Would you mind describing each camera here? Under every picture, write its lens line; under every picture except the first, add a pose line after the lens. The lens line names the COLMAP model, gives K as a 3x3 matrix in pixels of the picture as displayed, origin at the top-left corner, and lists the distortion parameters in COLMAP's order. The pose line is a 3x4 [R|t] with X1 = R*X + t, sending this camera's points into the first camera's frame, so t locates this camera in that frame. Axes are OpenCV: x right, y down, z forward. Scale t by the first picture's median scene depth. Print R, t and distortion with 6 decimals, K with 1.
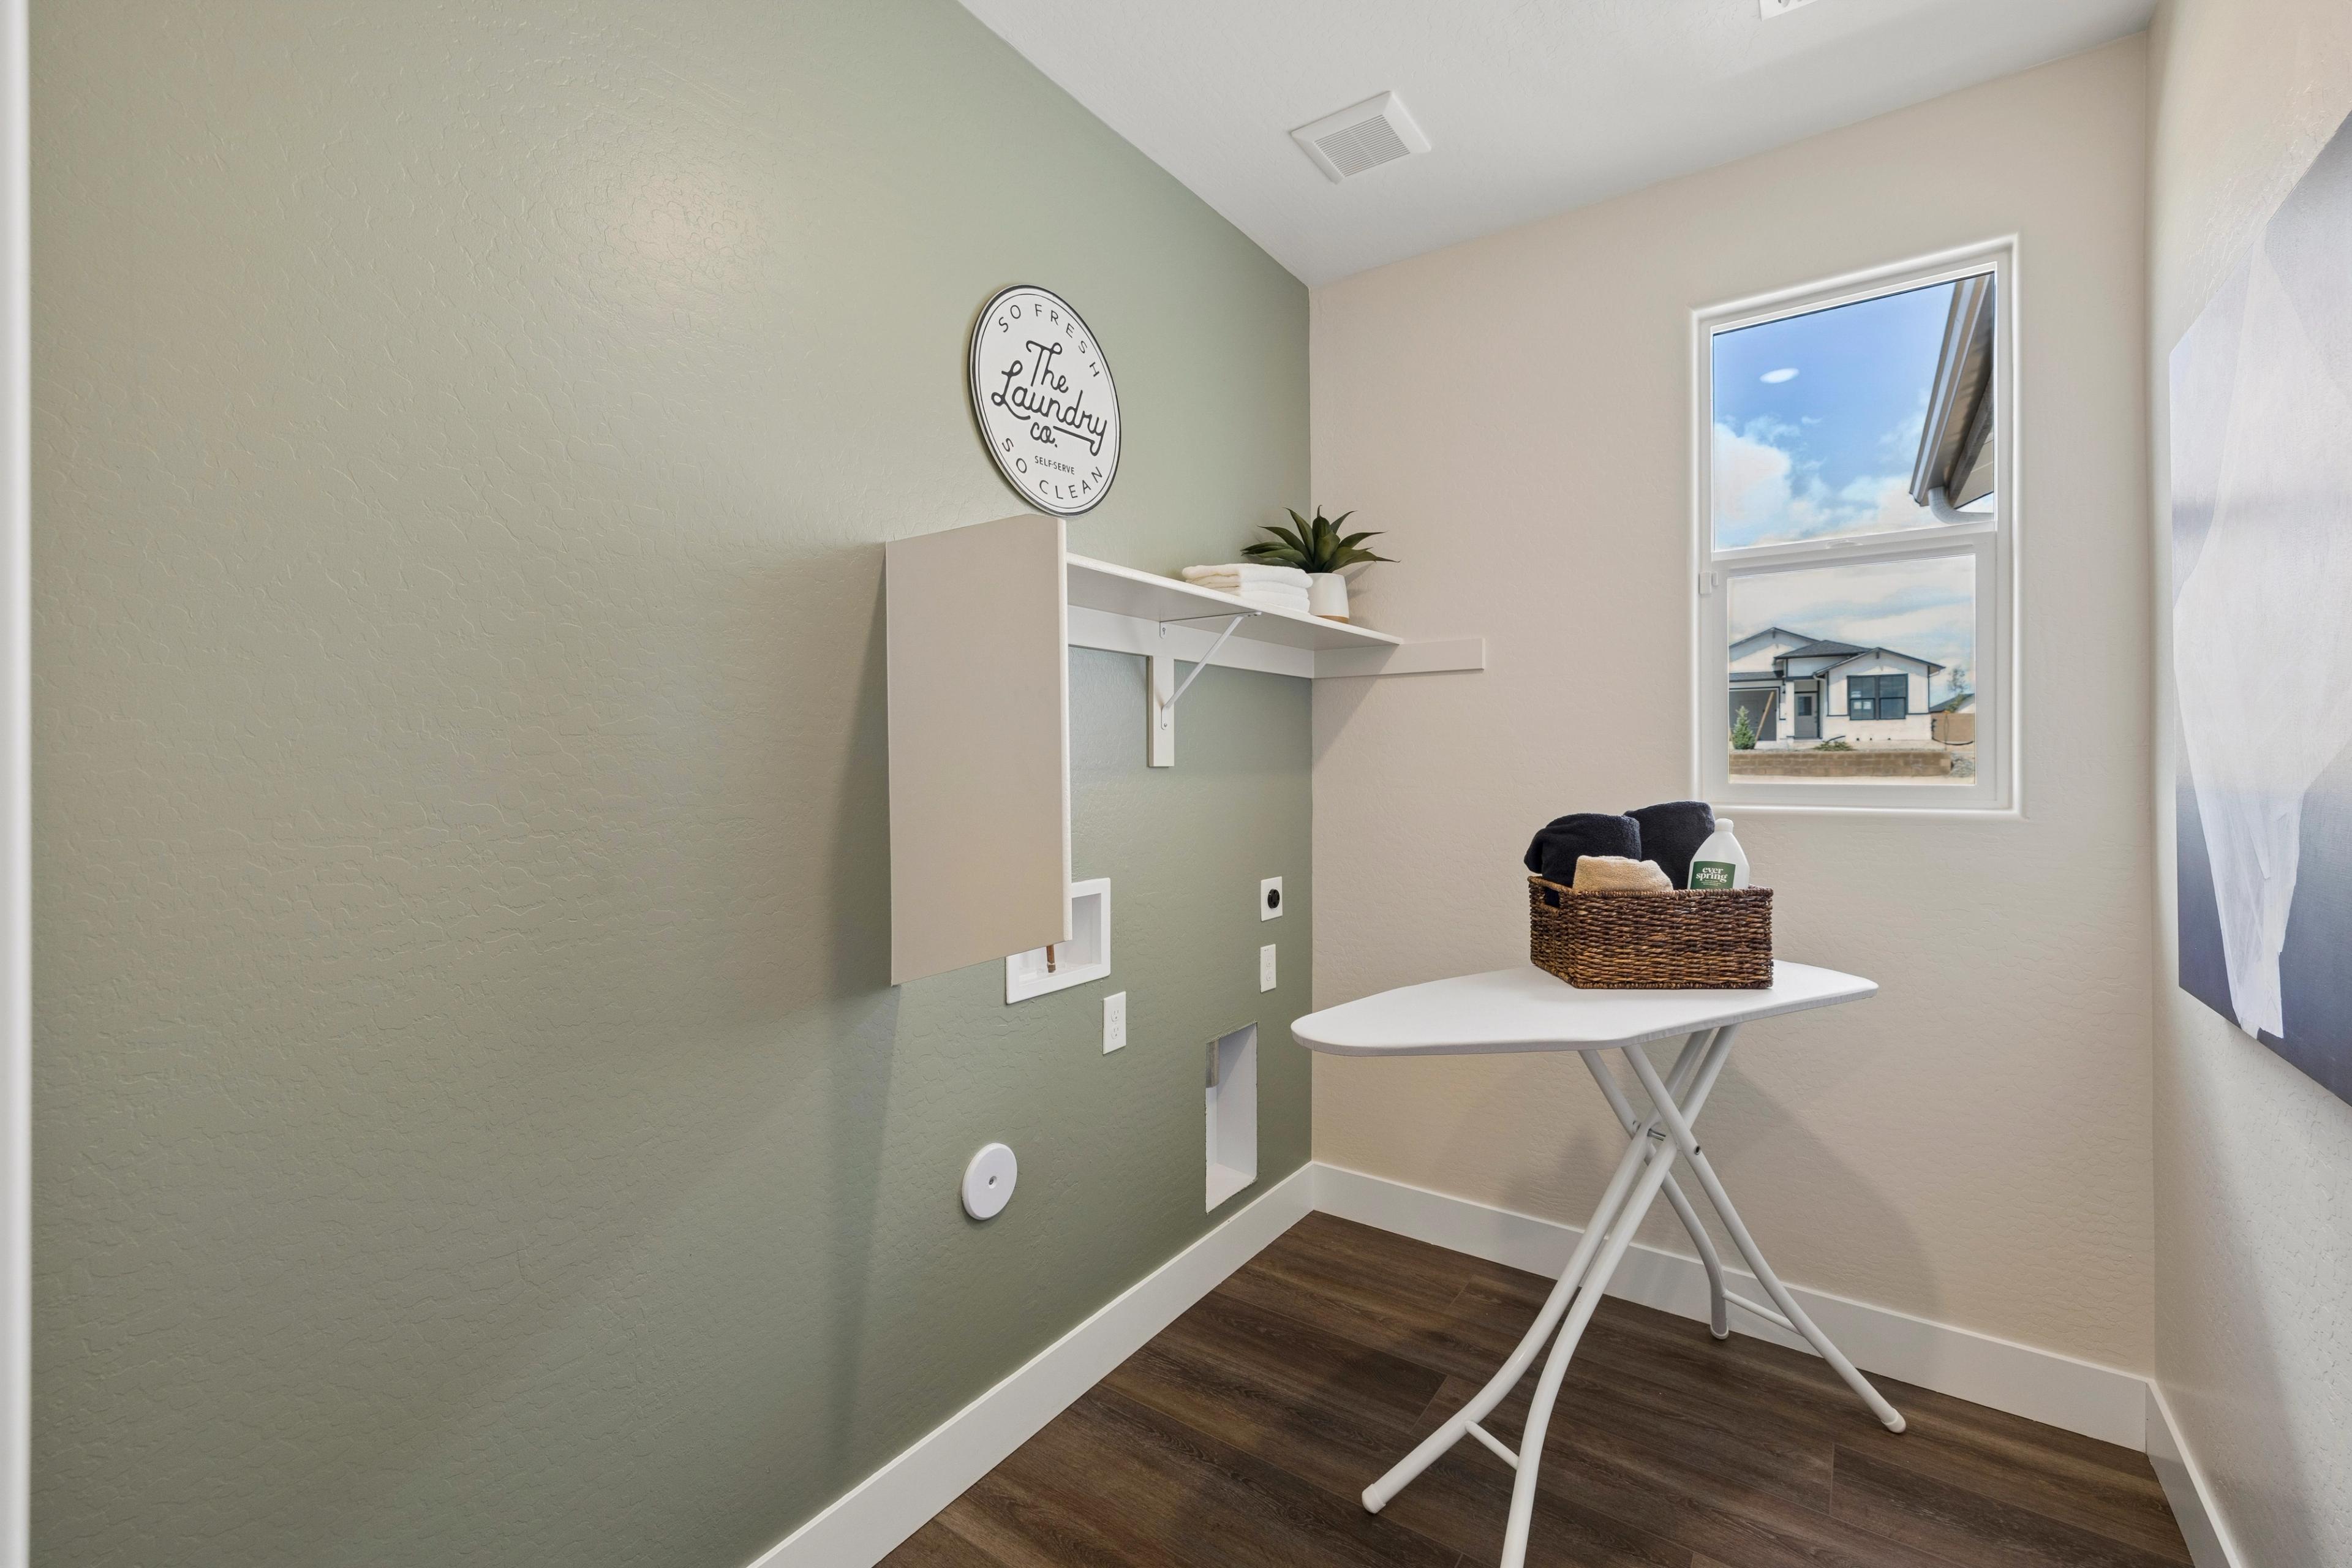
lens RADIAL K [[997.0, 0, 1171.5], [0, 997.0, 764.4], [0, 0, 1]] dist [-0.000604, -0.000217]
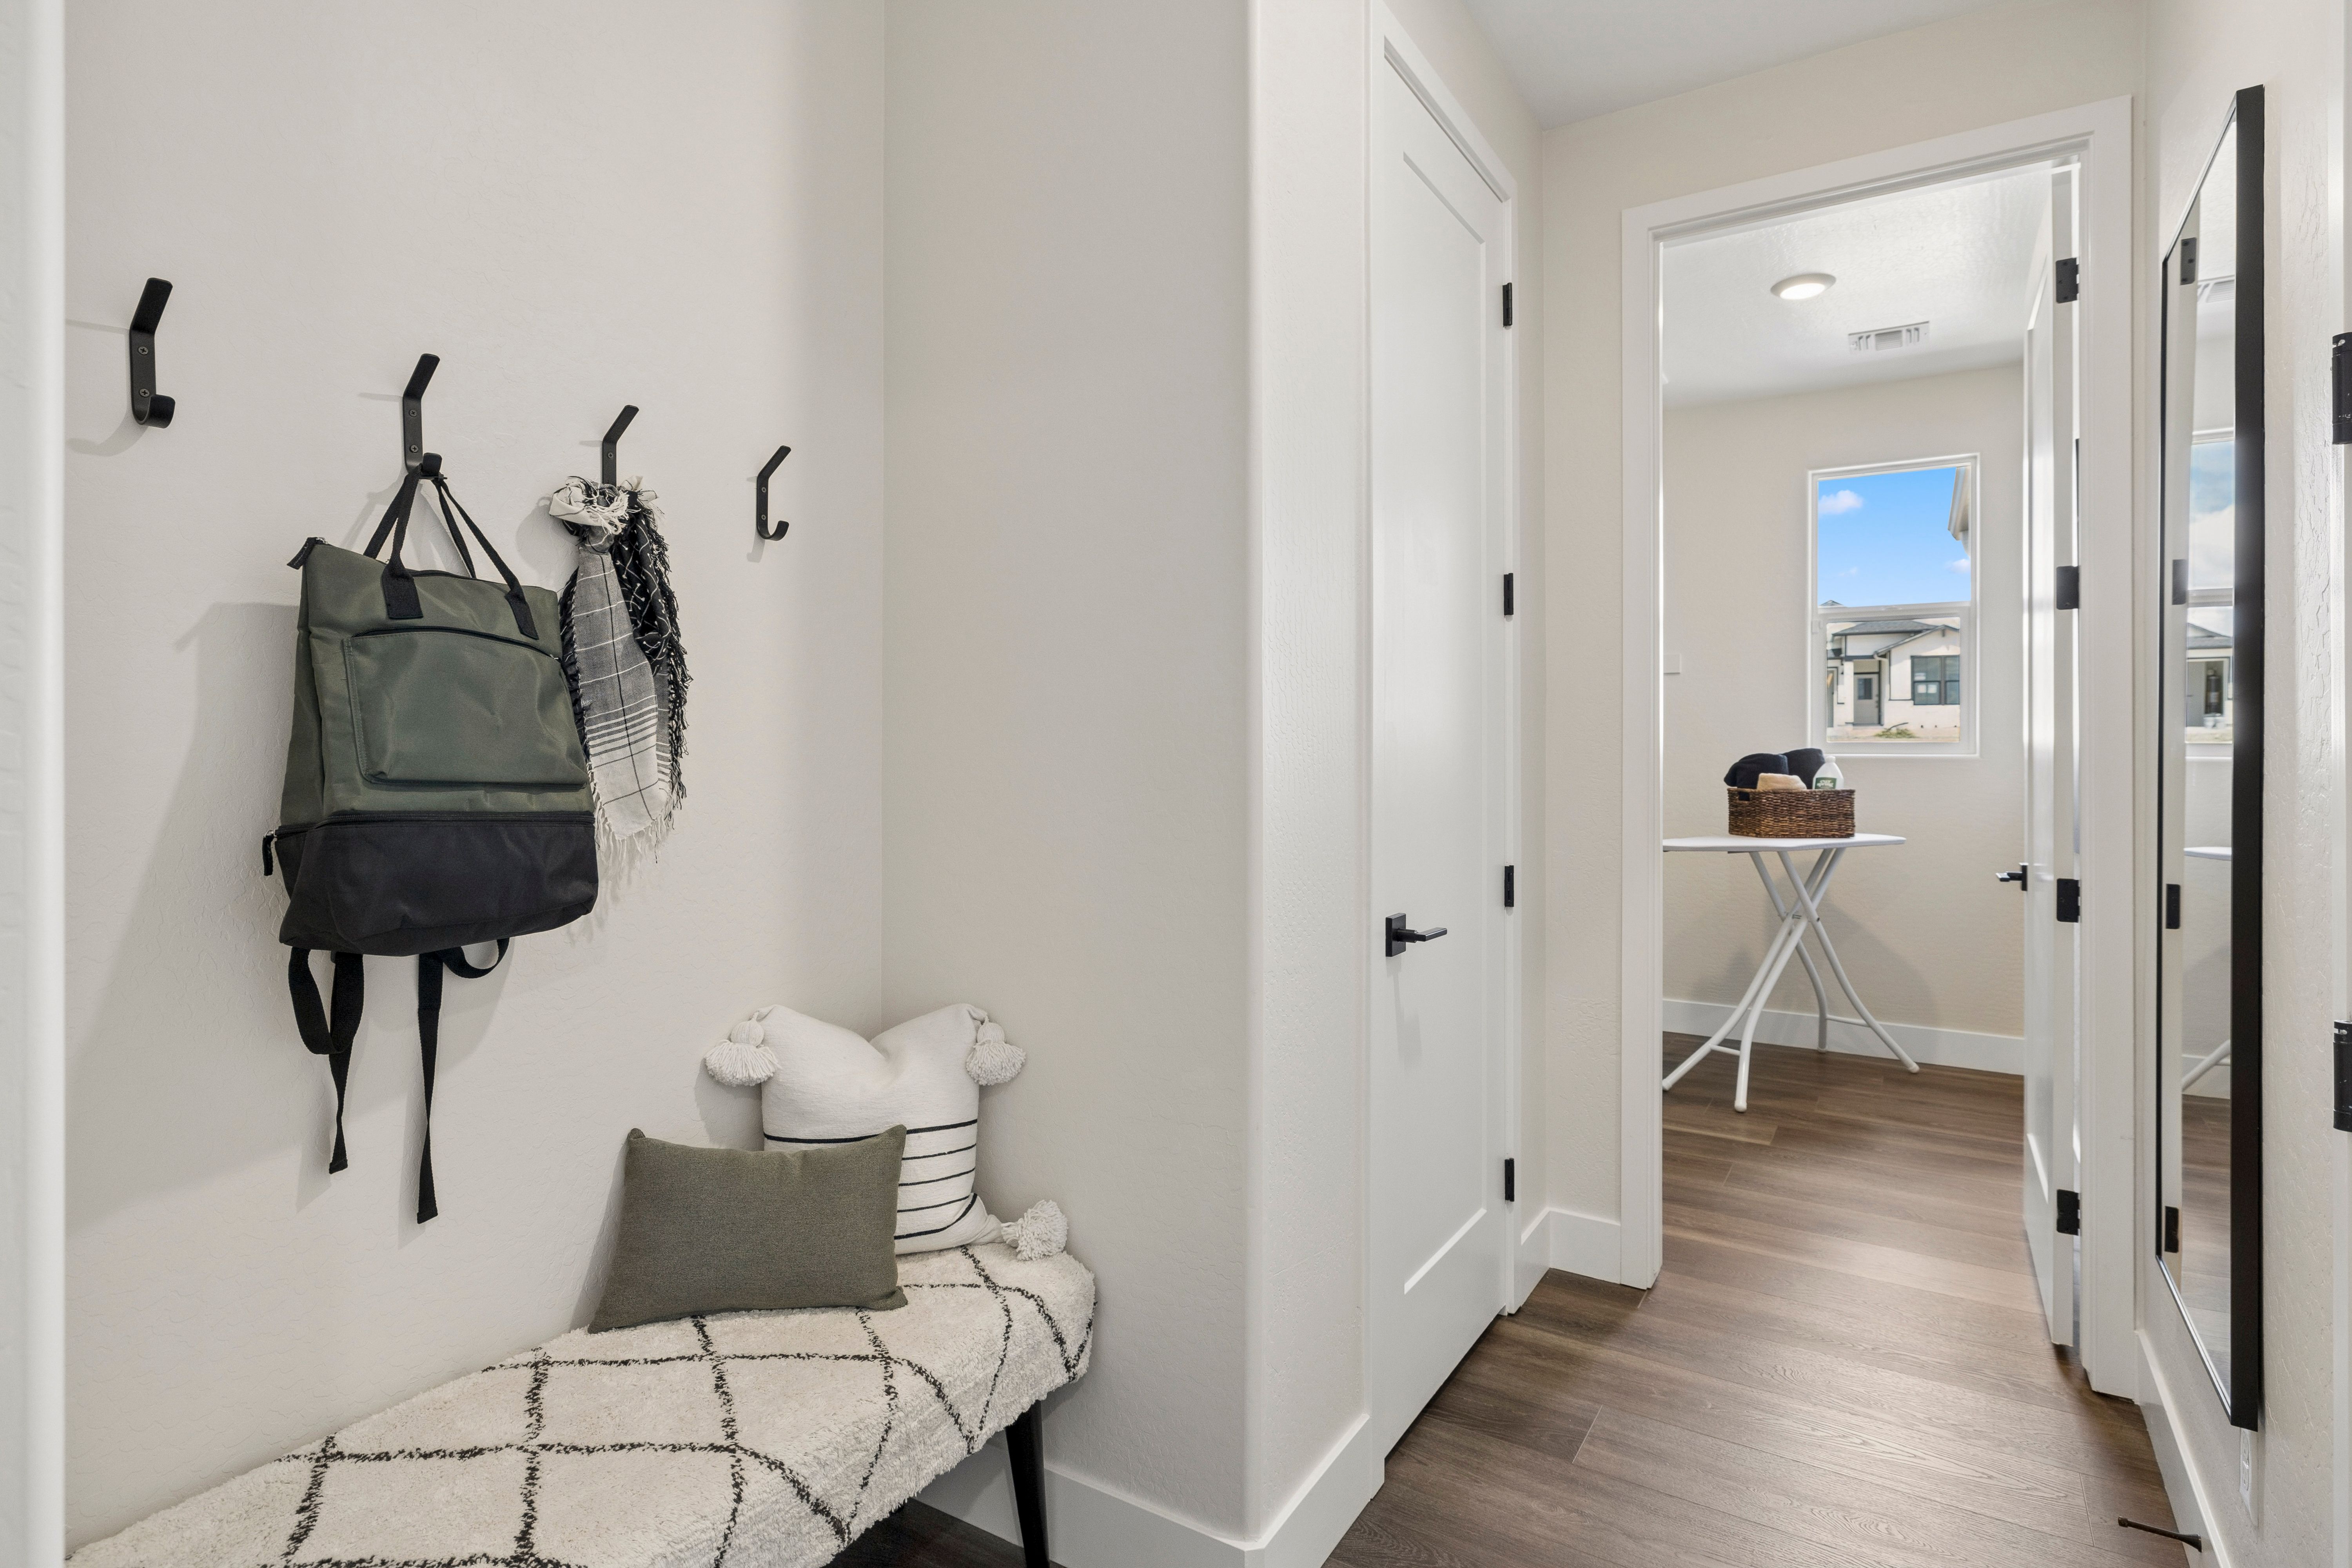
lens RADIAL K [[1253.6, 0, 1177.6], [0, 1253.6, 757.1], [0, 0, 1]] dist [-0.000289, -0.000568]
pose [[0.997872, 0.003279, 0.065122, -0.750680], [-0.003337, 0.999994, 0.000785, 0.051592], [-0.065119, -0.001001, 0.997877, -1.163189]]
